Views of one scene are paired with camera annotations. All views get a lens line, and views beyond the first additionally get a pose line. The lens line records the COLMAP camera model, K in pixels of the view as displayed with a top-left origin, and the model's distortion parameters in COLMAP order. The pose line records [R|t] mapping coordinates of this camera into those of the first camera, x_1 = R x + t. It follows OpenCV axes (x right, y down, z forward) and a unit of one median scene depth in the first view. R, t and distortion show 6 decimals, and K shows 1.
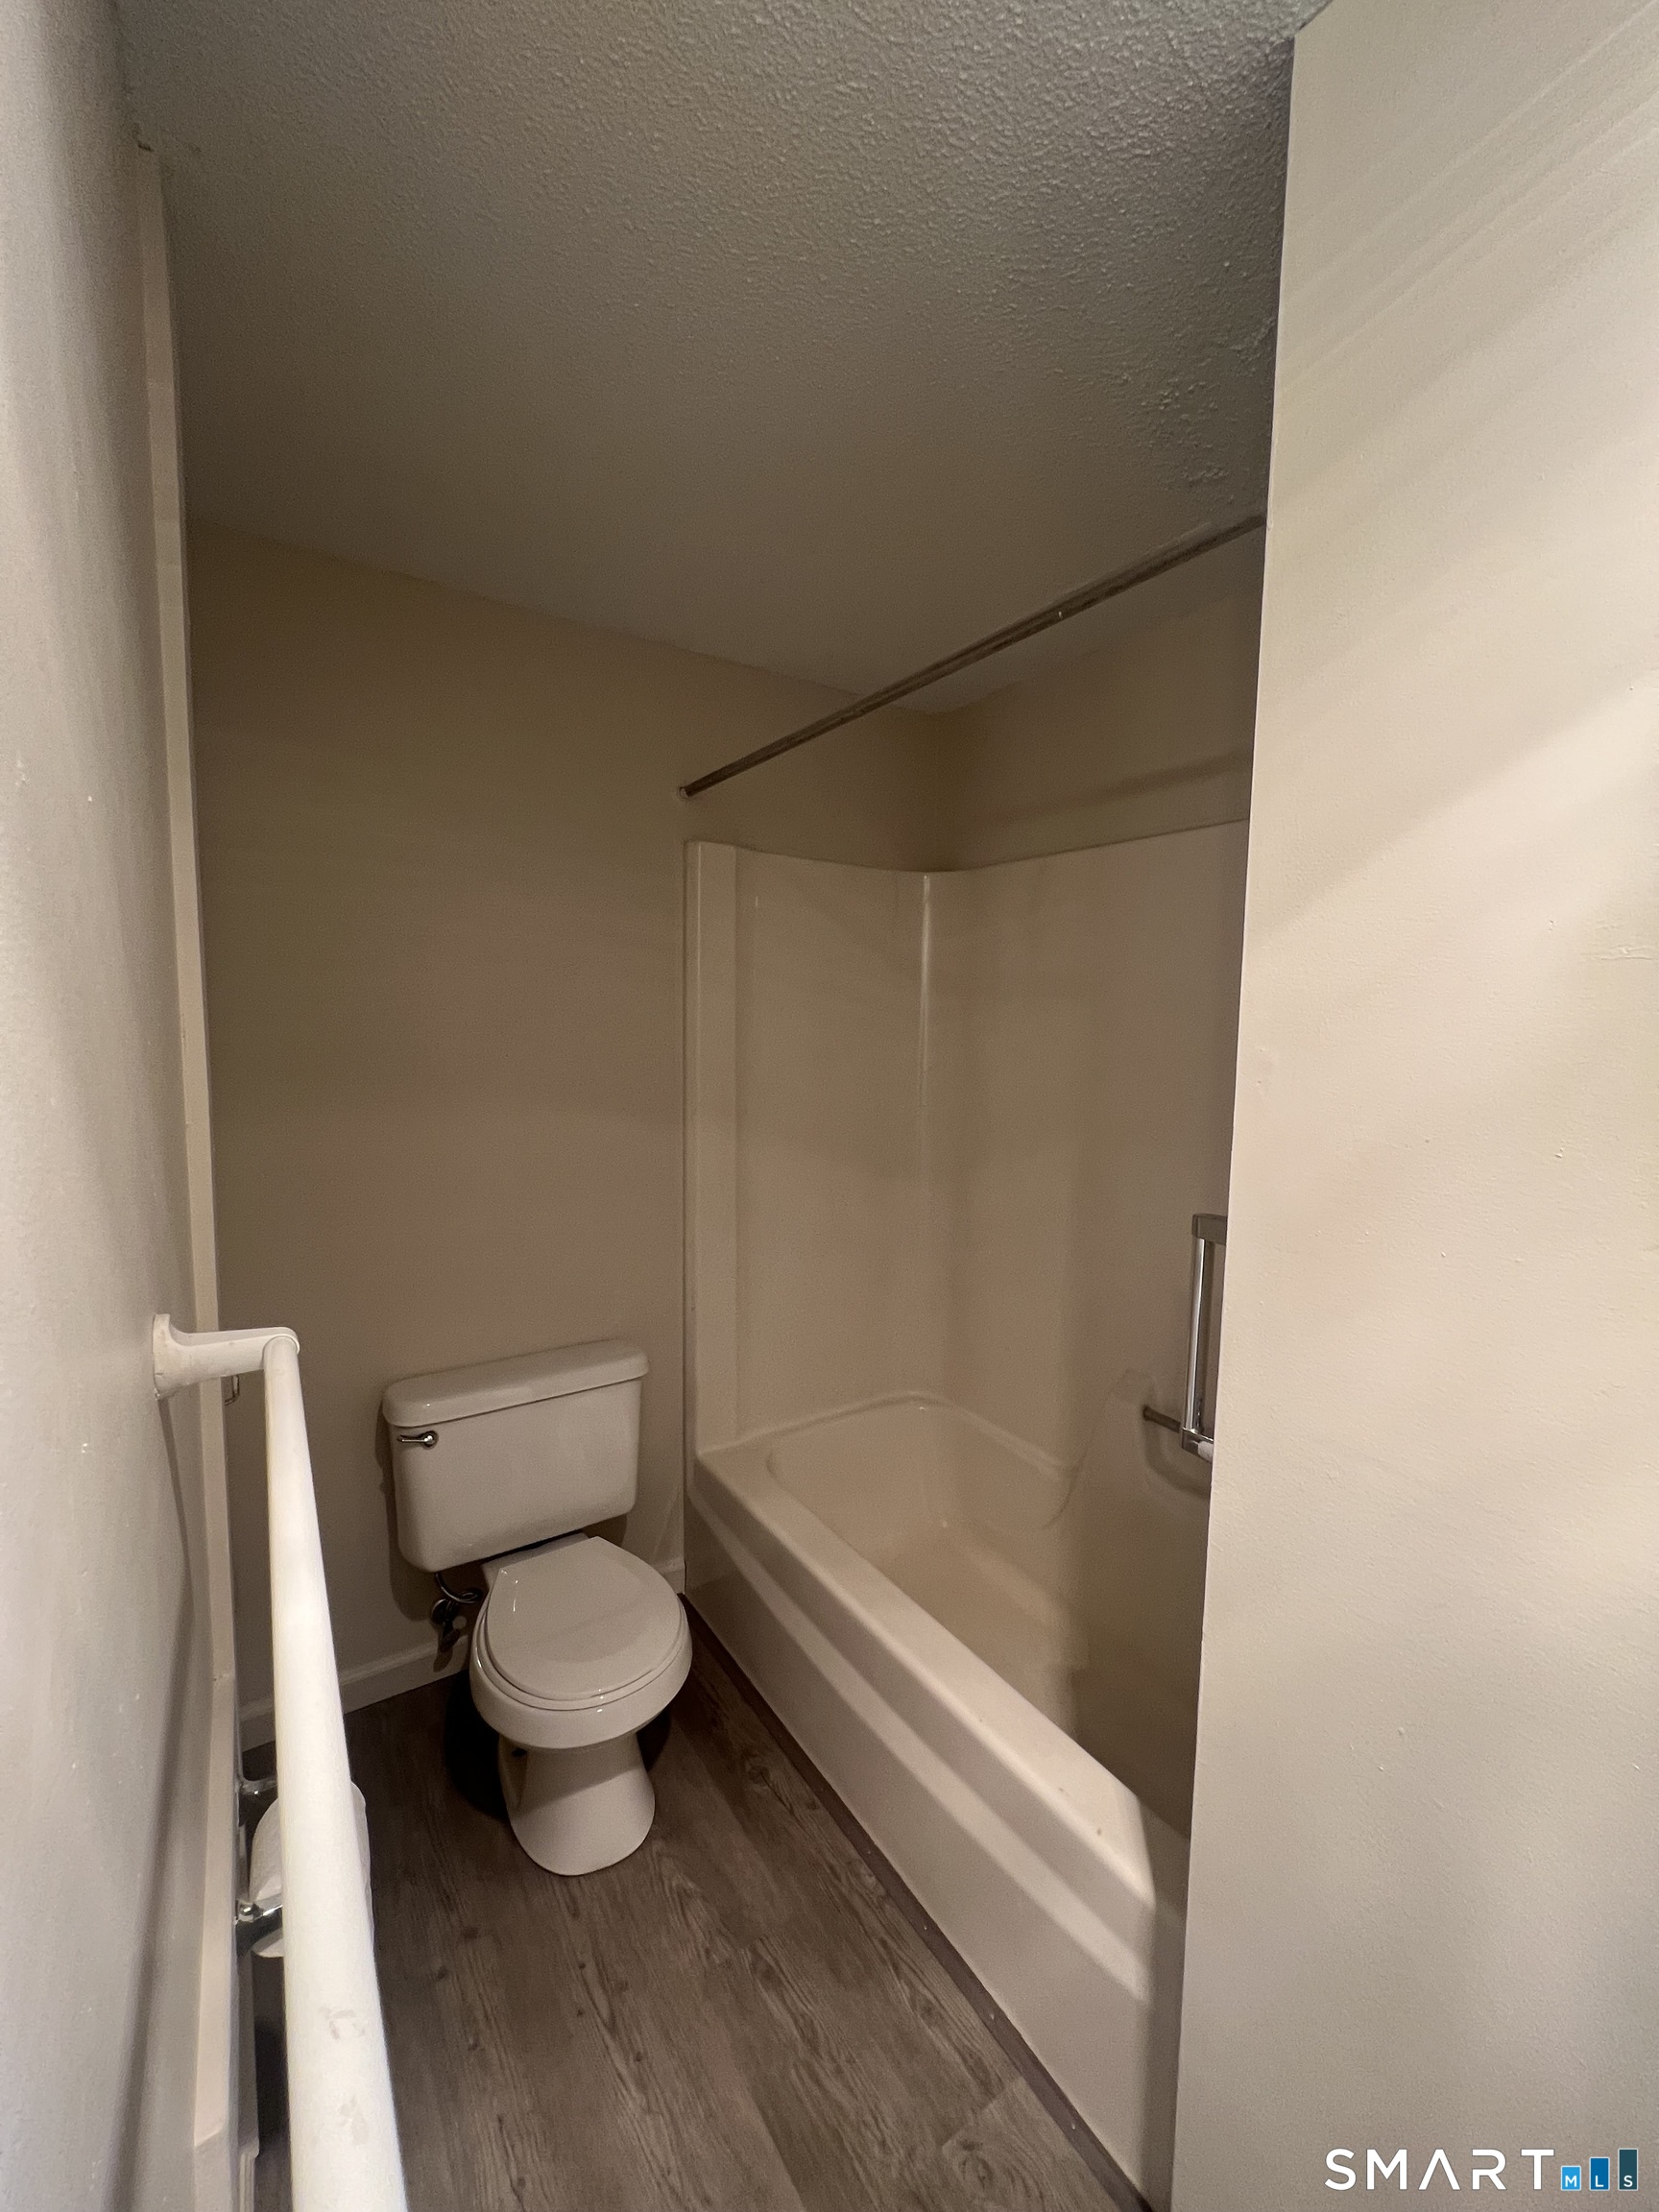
lens RADIAL K [[883.7, 0, 837.9], [0, 883.7, 1106.7], [0, 0, 1]] dist [0.003689, -0.000459]
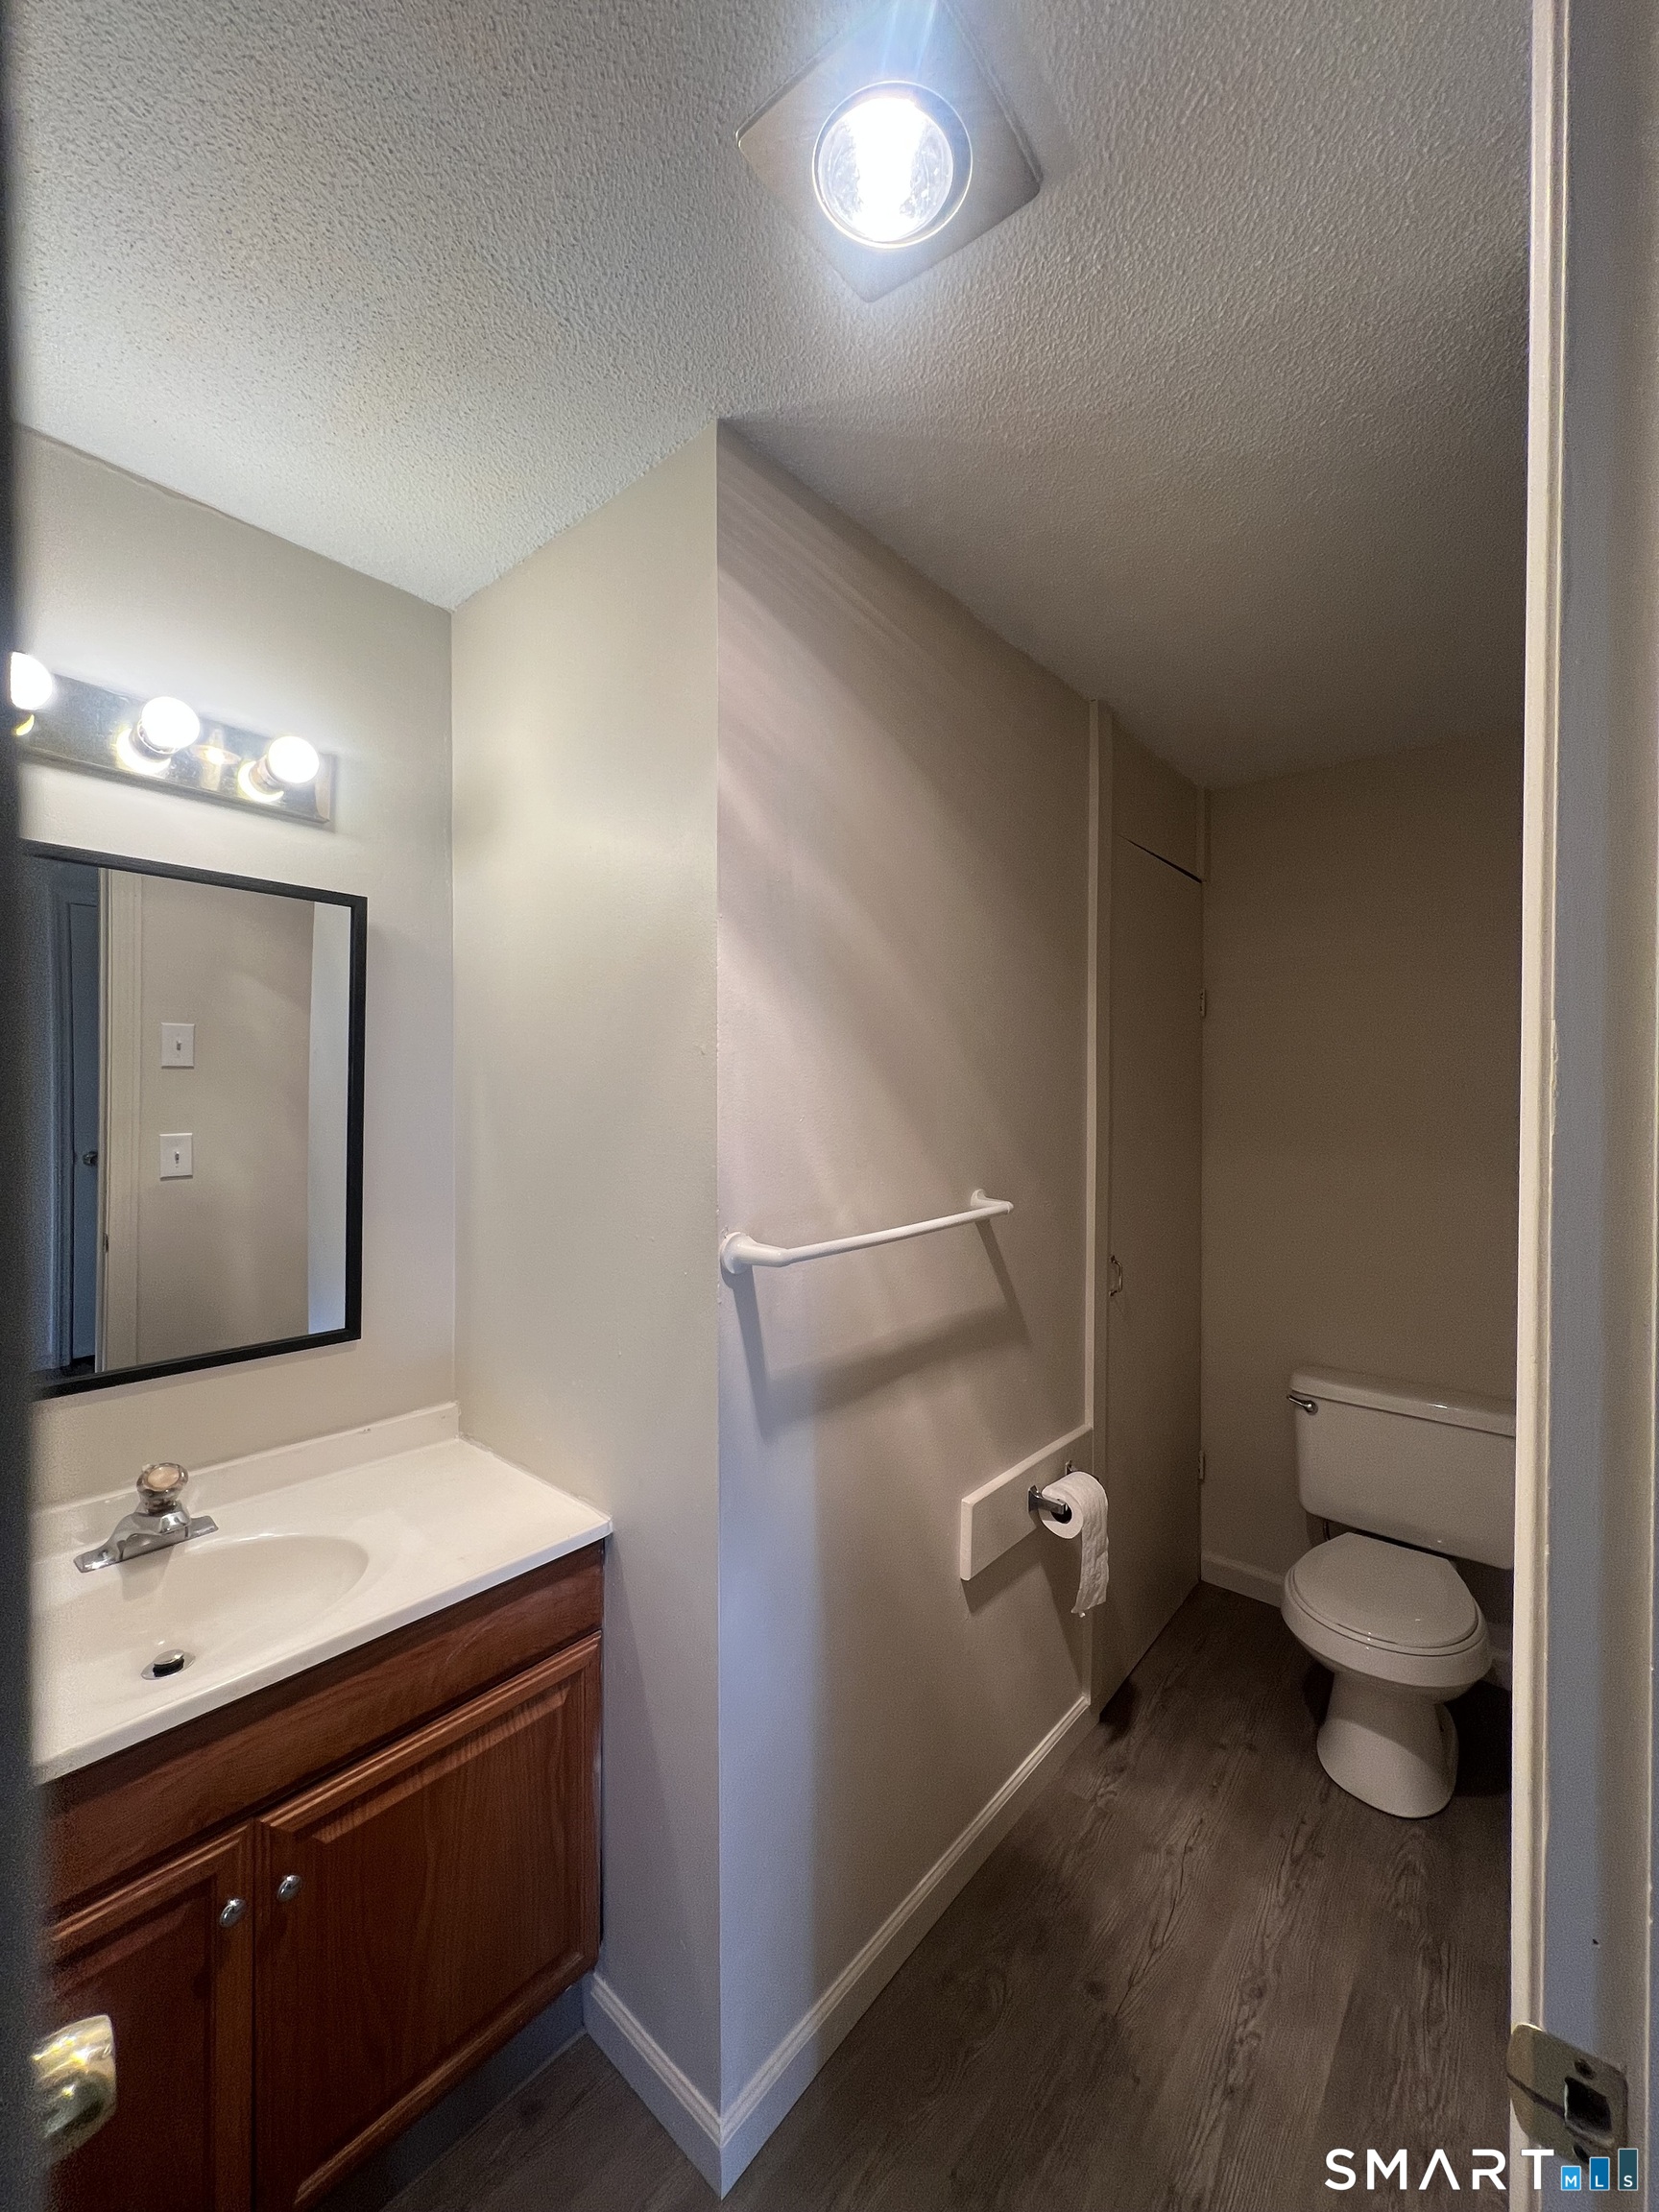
lens RADIAL K [[883.7, 0, 846.4], [0, 883.7, 1098.4], [0, 0, 1]] dist [0.003689, -0.000459]
pose [[0.283471, -0.007060, -0.958955, 0.697378], [-0.092750, 0.995083, -0.034743, 0.034209], [0.954485, 0.098792, 0.281422, -0.083041]]
